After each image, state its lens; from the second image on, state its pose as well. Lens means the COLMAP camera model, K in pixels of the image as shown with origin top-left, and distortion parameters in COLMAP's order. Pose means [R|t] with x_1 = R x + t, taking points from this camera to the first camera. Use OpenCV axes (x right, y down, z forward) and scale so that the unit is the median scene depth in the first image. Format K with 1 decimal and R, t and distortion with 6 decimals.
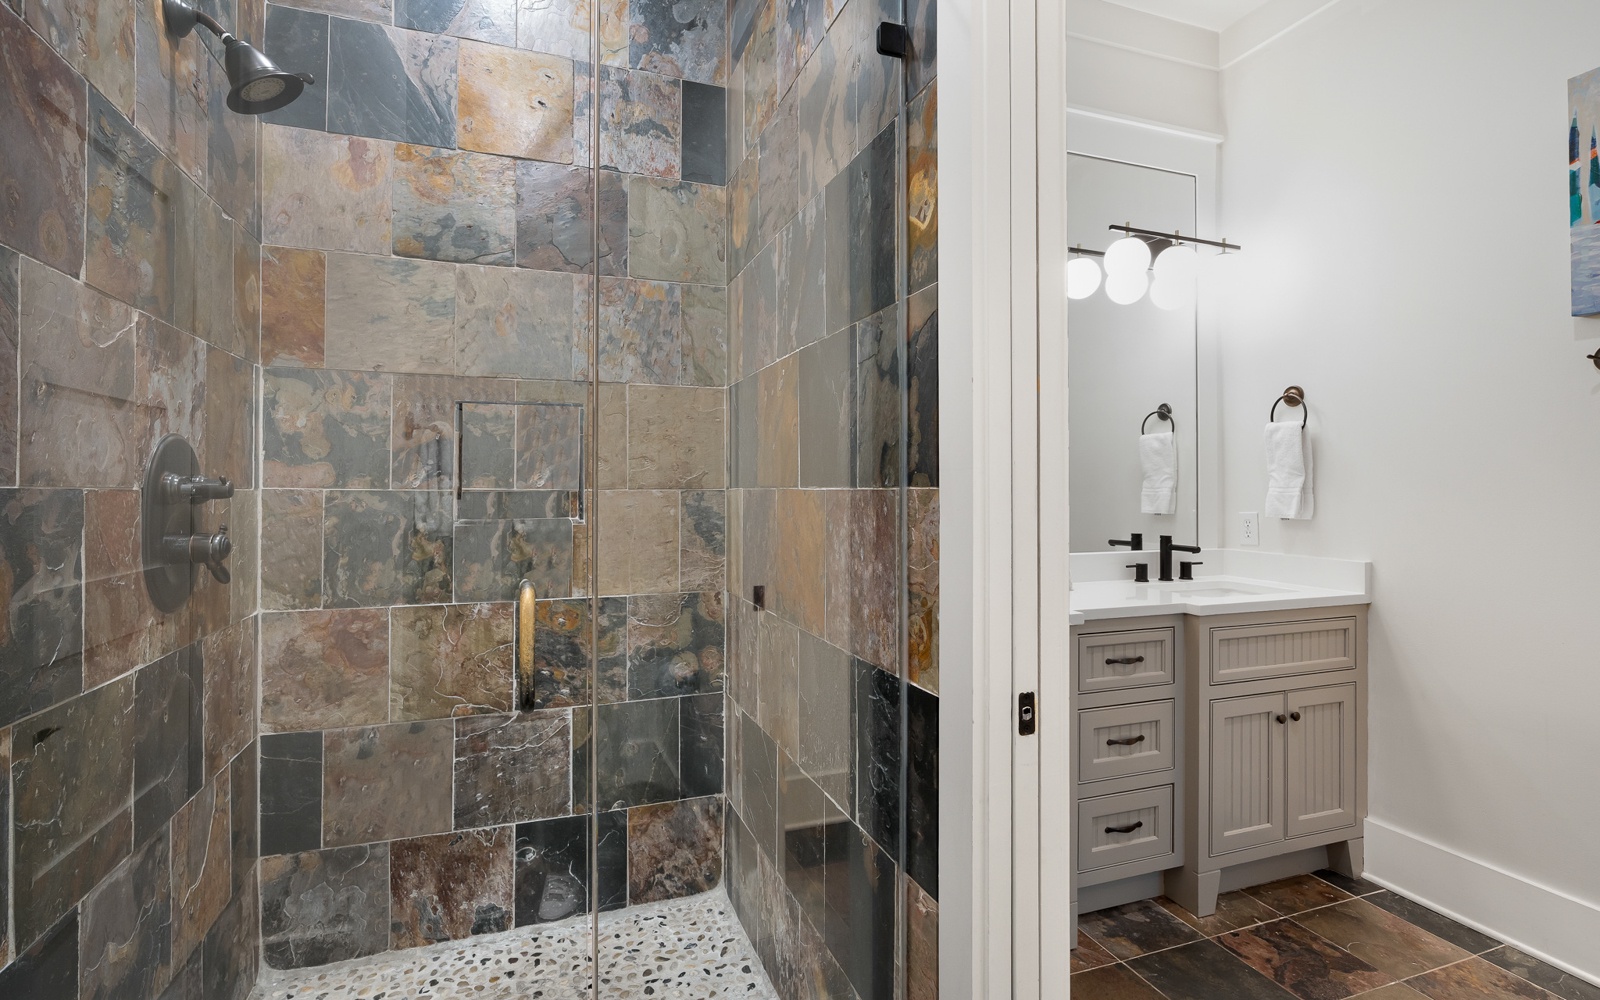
lens RADIAL K [[763.0, 0, 804.6], [0, 763.0, 495.0], [0, 0, 1]] dist [-0.003533, -0.000629]
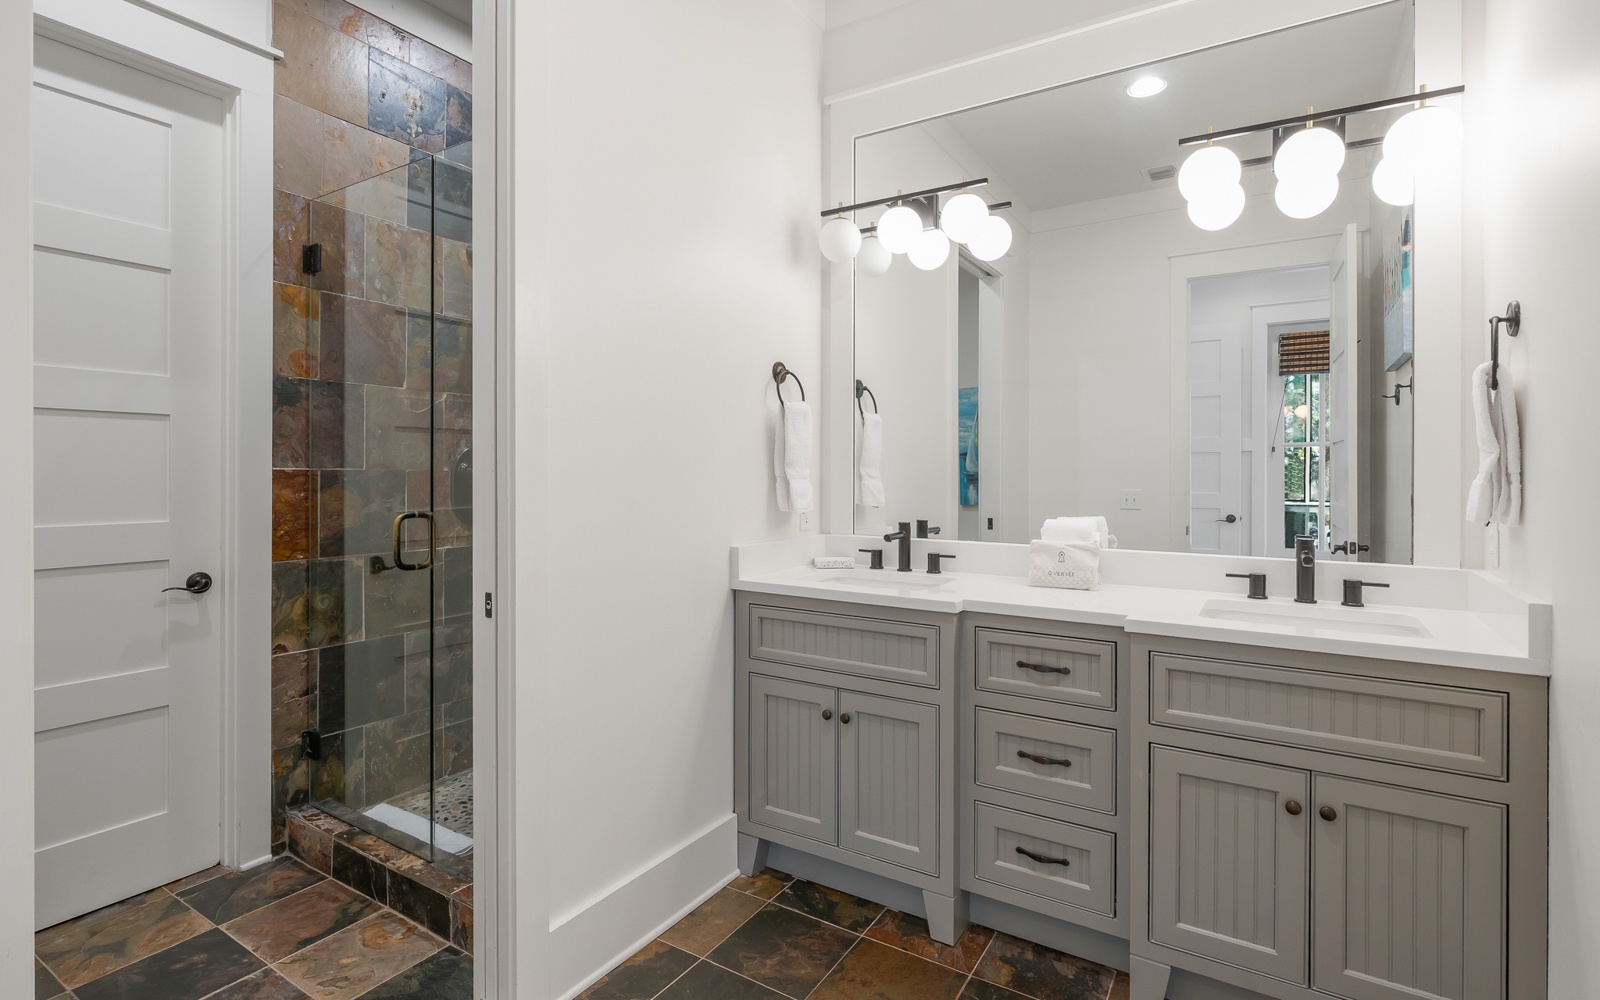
lens RADIAL K [[763.0, 0, 804.6], [0, 763.0, 495.0], [0, 0, 1]] dist [-0.003533, -0.000629]
pose [[0.621484, 0.024160, -0.783054, 0.910983], [-0.011338, 0.999697, 0.021846, 0.001832], [0.783345, -0.004699, 0.621570, 0.233759]]
